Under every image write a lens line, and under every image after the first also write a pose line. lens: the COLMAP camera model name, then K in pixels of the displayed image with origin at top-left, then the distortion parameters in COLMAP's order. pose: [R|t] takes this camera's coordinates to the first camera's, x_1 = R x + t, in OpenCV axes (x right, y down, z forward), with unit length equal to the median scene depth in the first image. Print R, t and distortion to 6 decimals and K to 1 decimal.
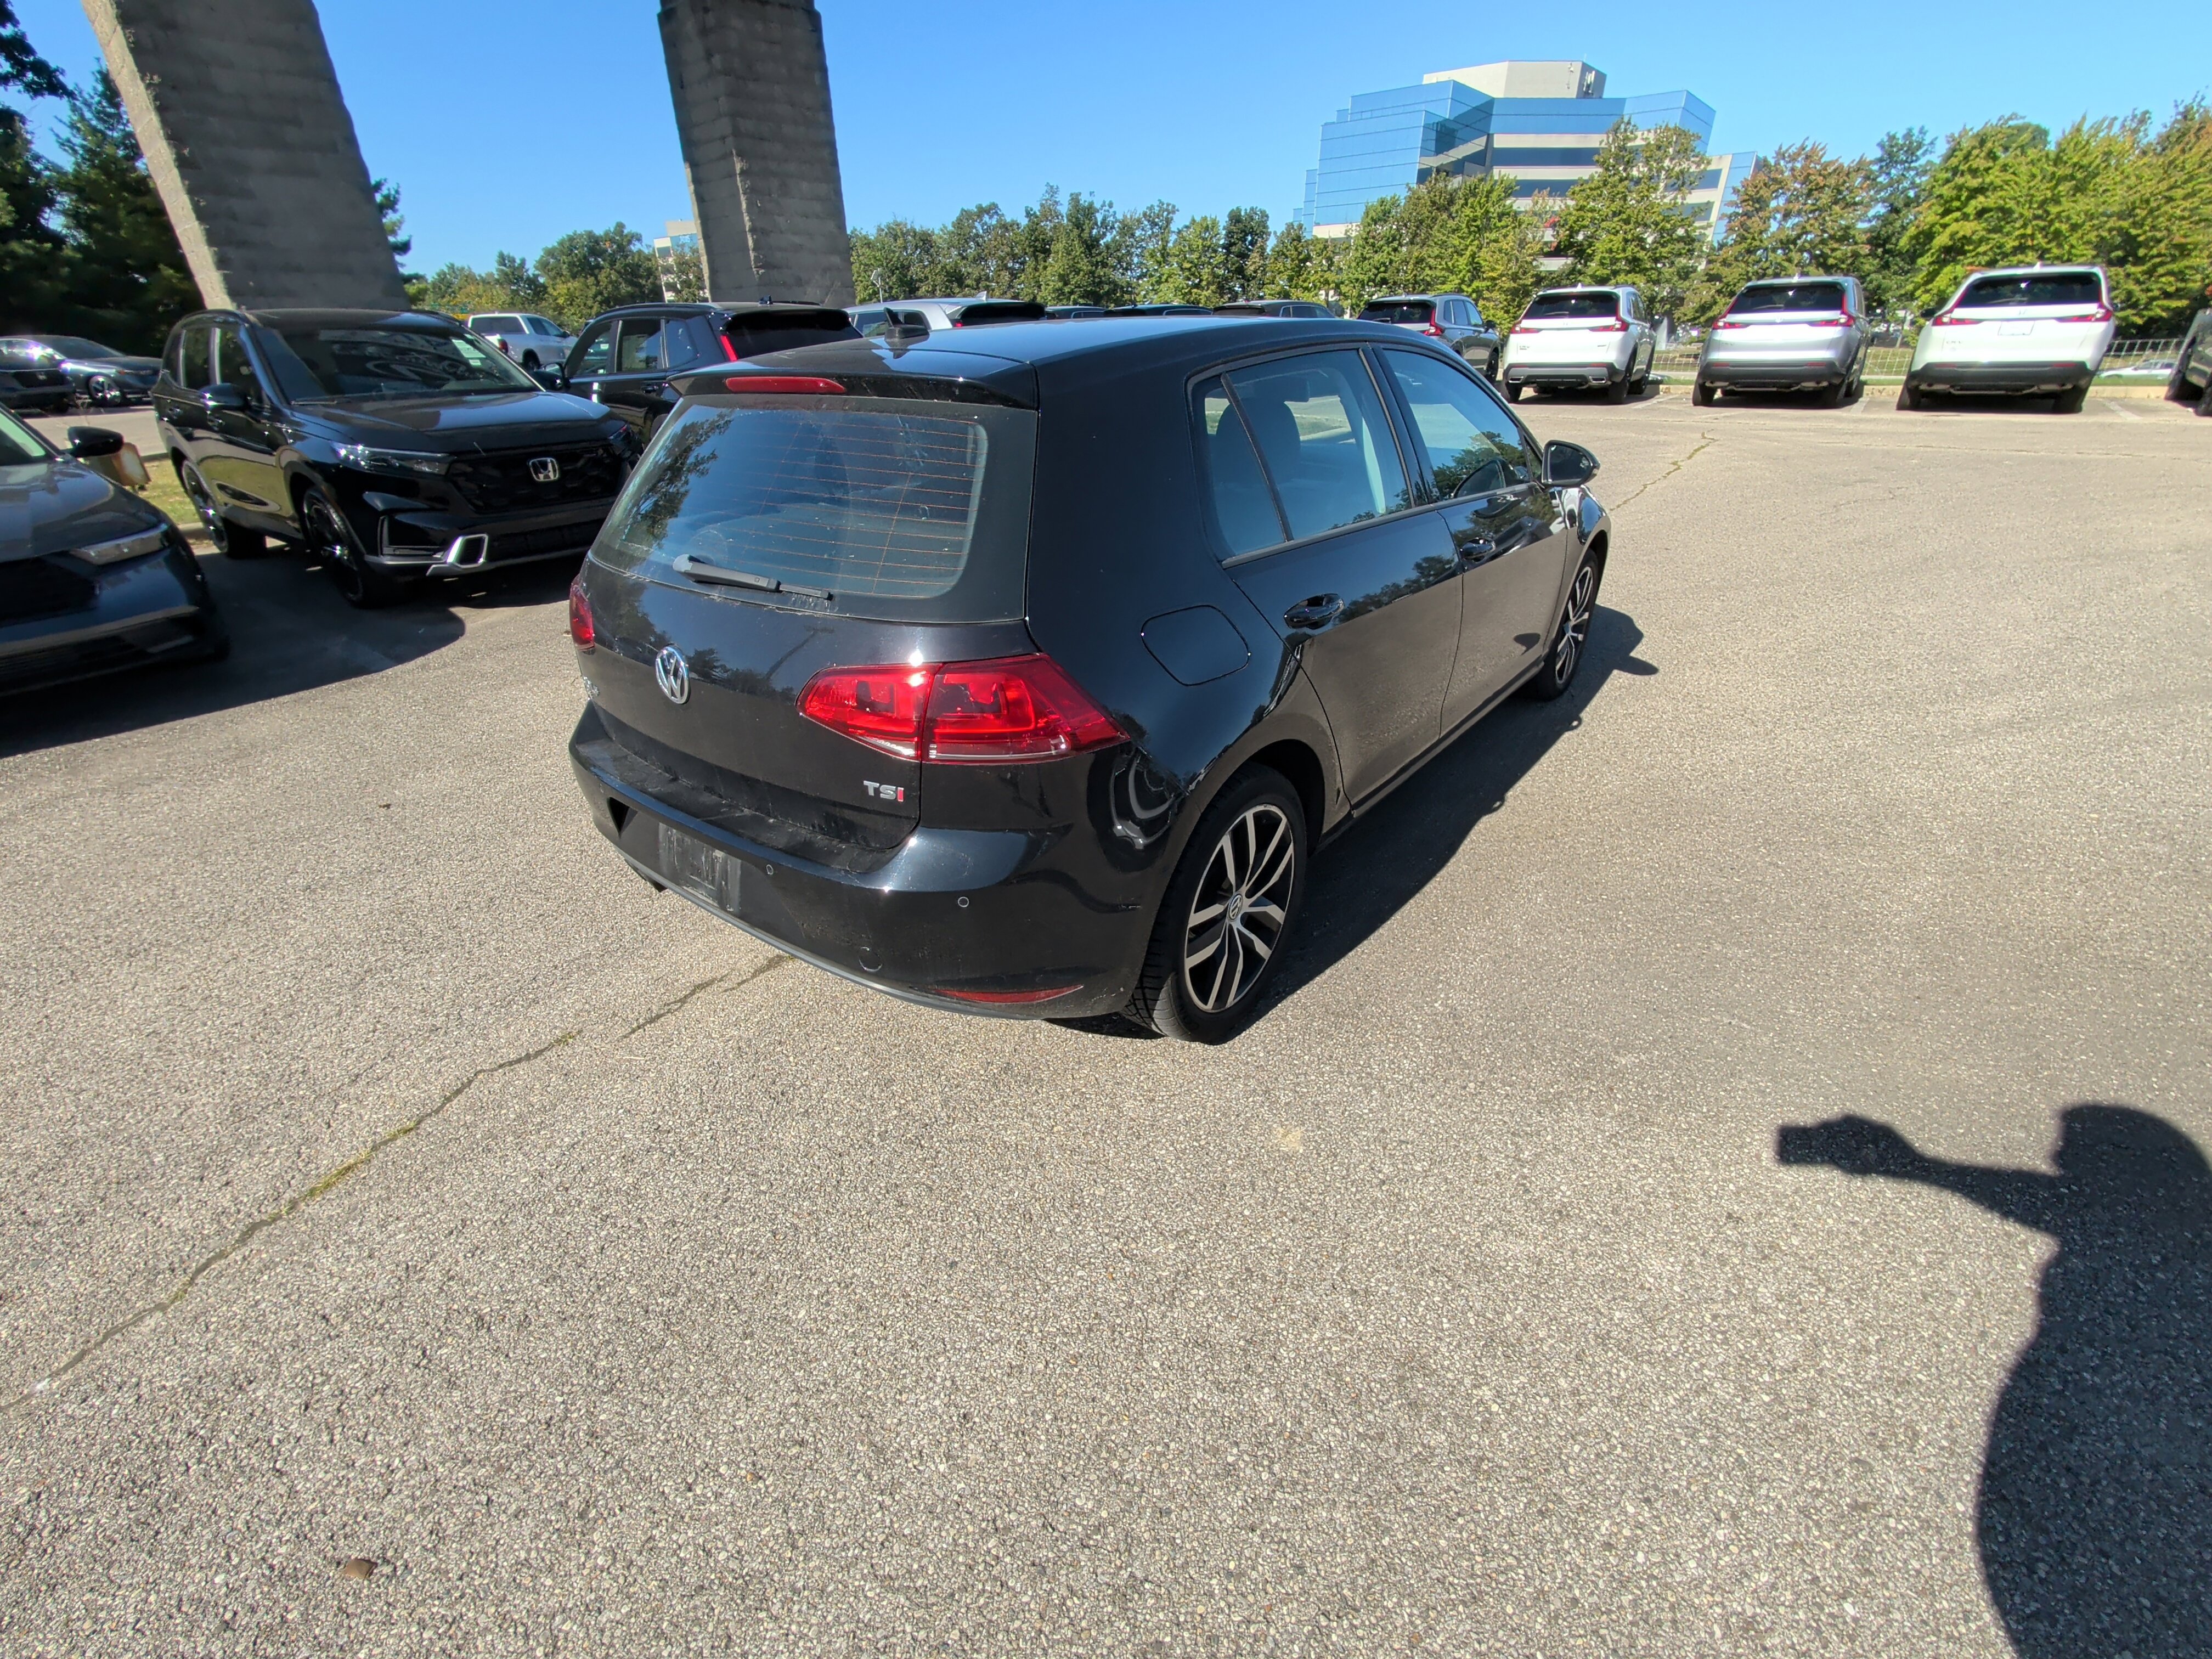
lens RADIAL K [[941.7, 0, 1100.1], [0, 941.7, 830.3], [0, 0, 1]] dist [-0.000304, 0.000262]
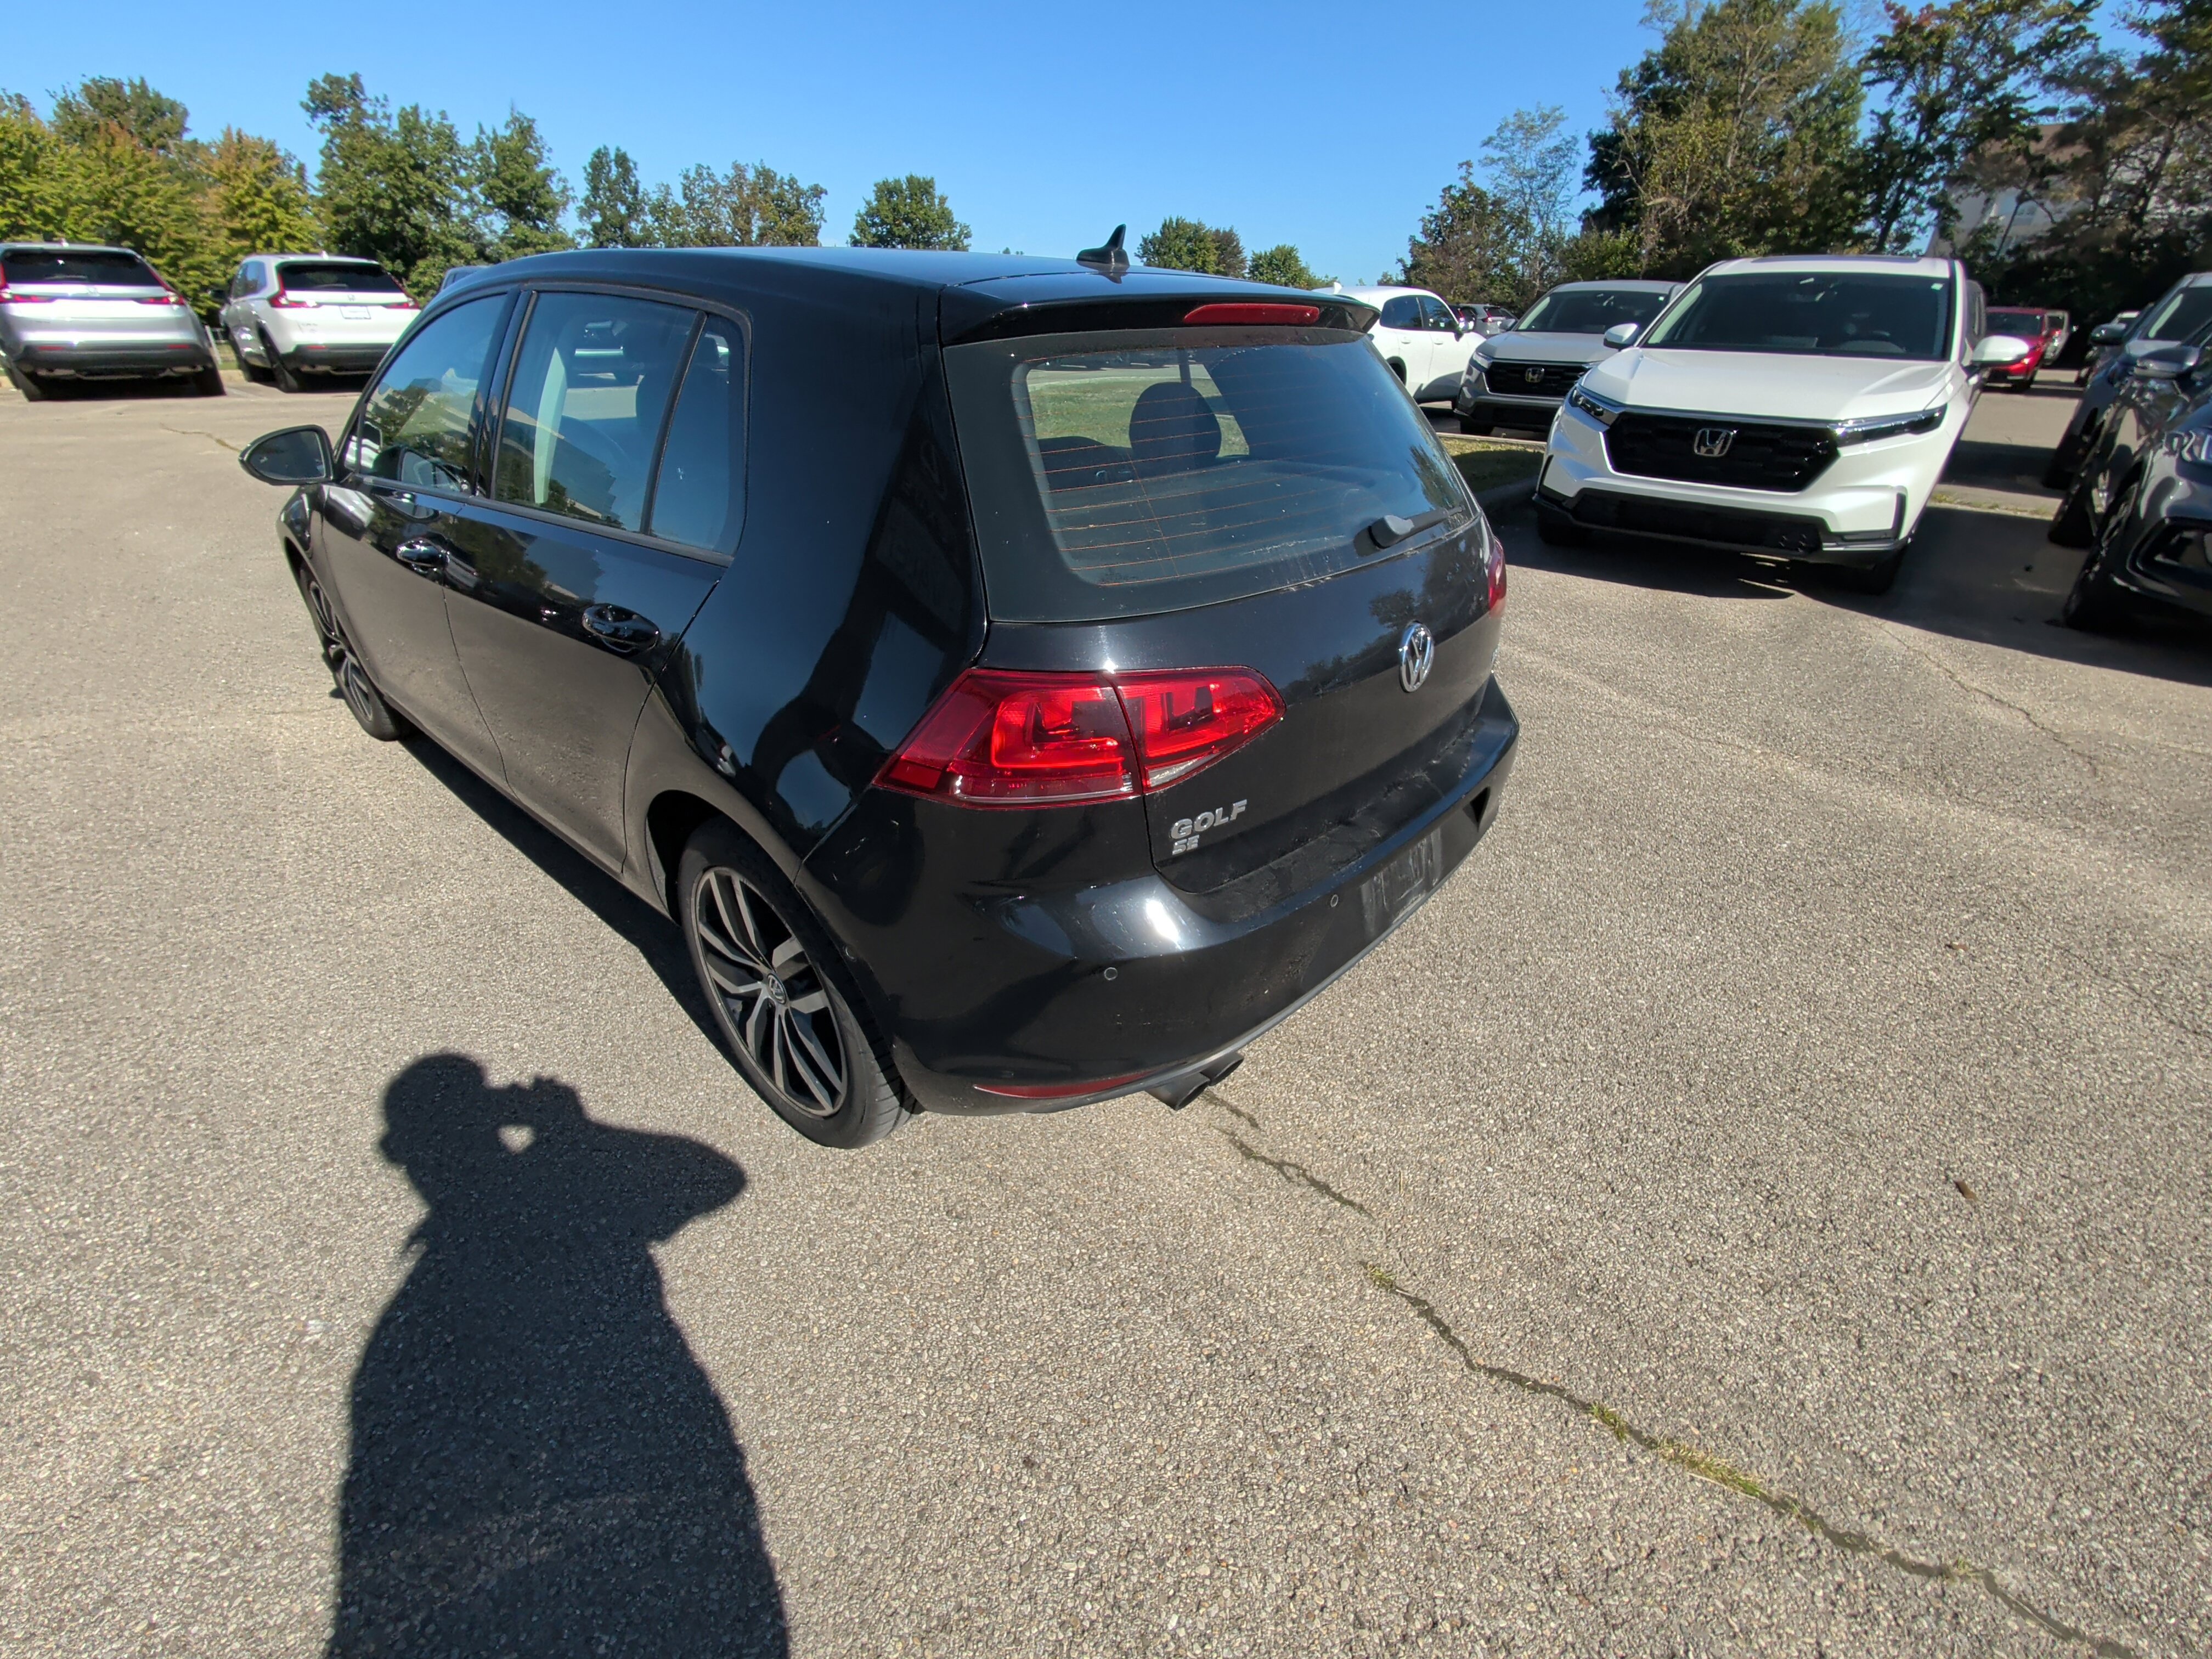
lens RADIAL K [[941.7, 0, 1100.2], [0, 941.7, 833.1], [0, 0, 1]] dist [-0.000304, 0.000262]
pose [[0.076918, -0.458626, 0.885294, -0.195285], [0.449595, 0.808480, 0.379770, -0.073309], [-0.889914, 0.368813, 0.268383, 0.164822]]
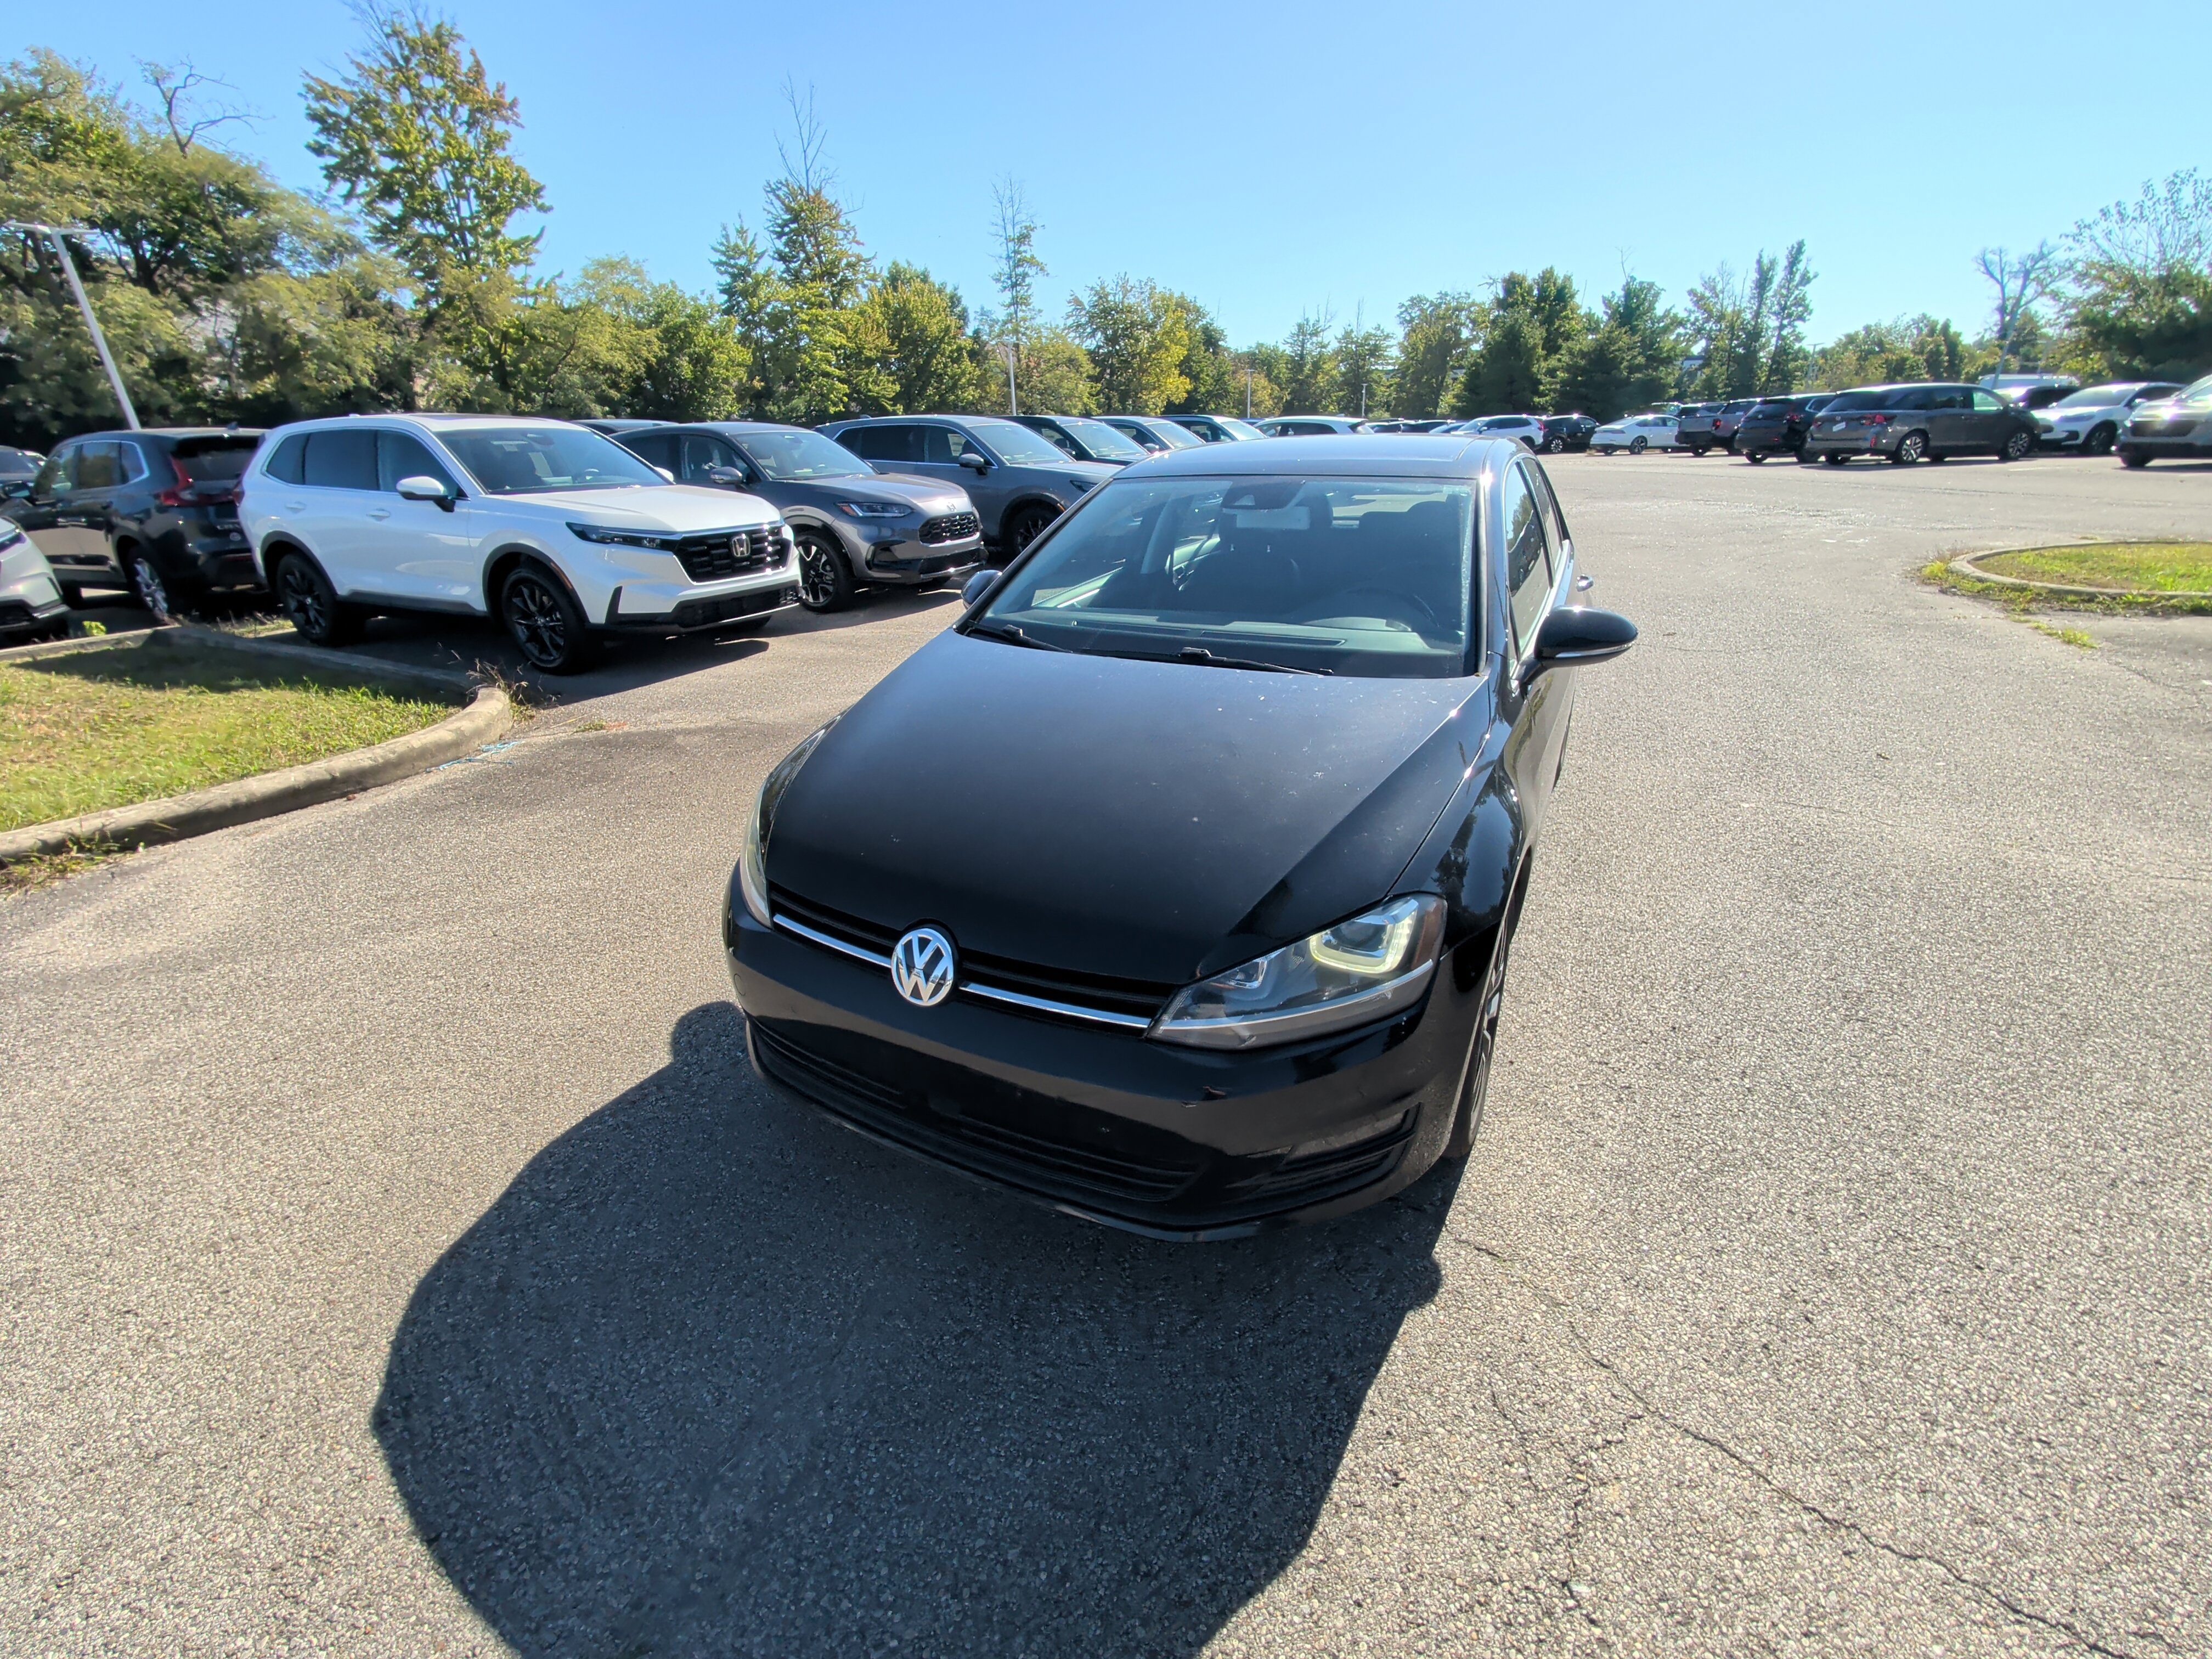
lens RADIAL K [[941.7, 0, 1100.4], [0, 941.7, 831.4], [0, 0, 1]] dist [-0.000304, 0.000262]
pose [[-0.984531, 0.115984, -0.131326, 0.143123], [-0.029091, 0.630921, 0.775302, -0.268086], [0.172779, 0.767129, -0.617787, 0.483690]]
